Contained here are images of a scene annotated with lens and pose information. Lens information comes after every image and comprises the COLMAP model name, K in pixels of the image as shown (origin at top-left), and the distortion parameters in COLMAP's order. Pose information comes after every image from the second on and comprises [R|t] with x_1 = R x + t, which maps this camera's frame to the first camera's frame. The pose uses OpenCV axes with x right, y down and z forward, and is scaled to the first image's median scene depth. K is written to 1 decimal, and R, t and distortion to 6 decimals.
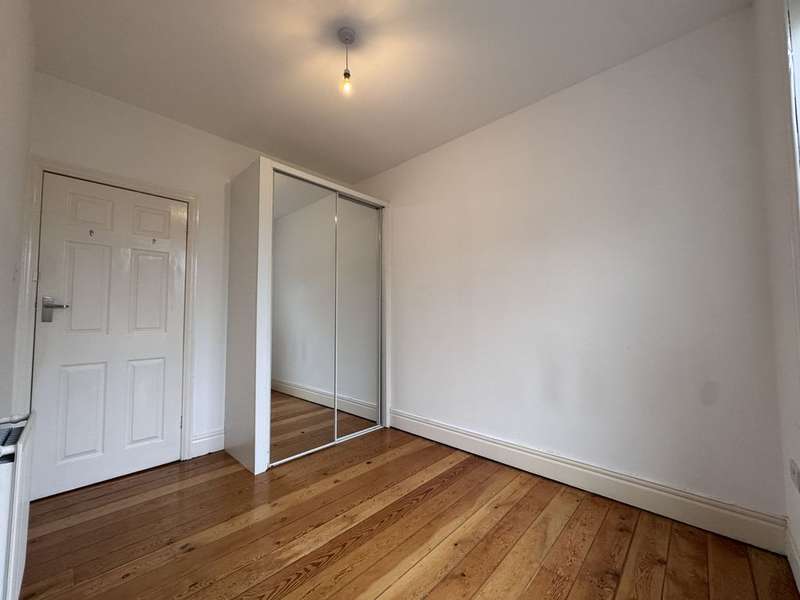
lens RADIAL K [[320.1, 0, 401.2], [0, 320.1, 303.0], [0, 0, 1]] dist [-0.000816, -0.000983]
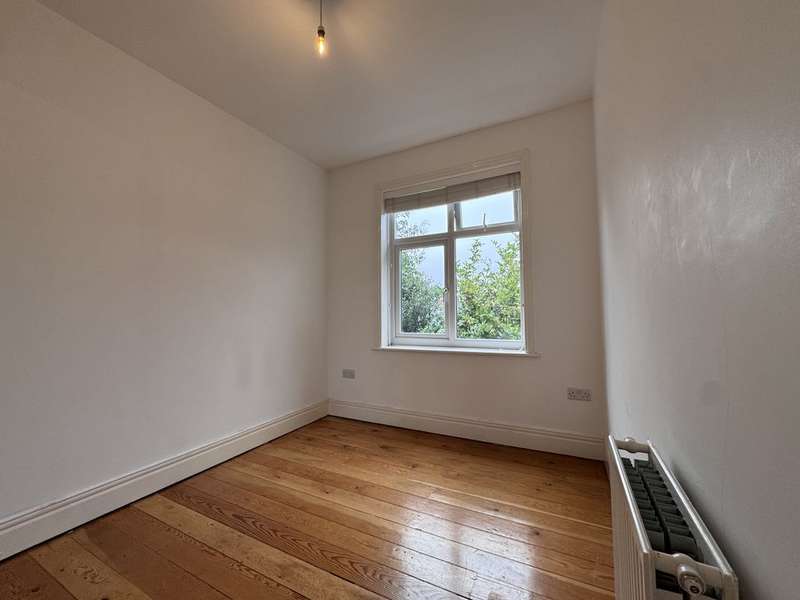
lens RADIAL K [[320.1, 0, 403.5], [0, 320.1, 292.6], [0, 0, 1]] dist [-0.000816, -0.000983]
pose [[-0.296944, 0.065069, 0.952675, -0.935173], [-0.030729, 0.996508, -0.077640, 0.047829], [-0.954400, -0.052329, -0.293907, 0.900159]]
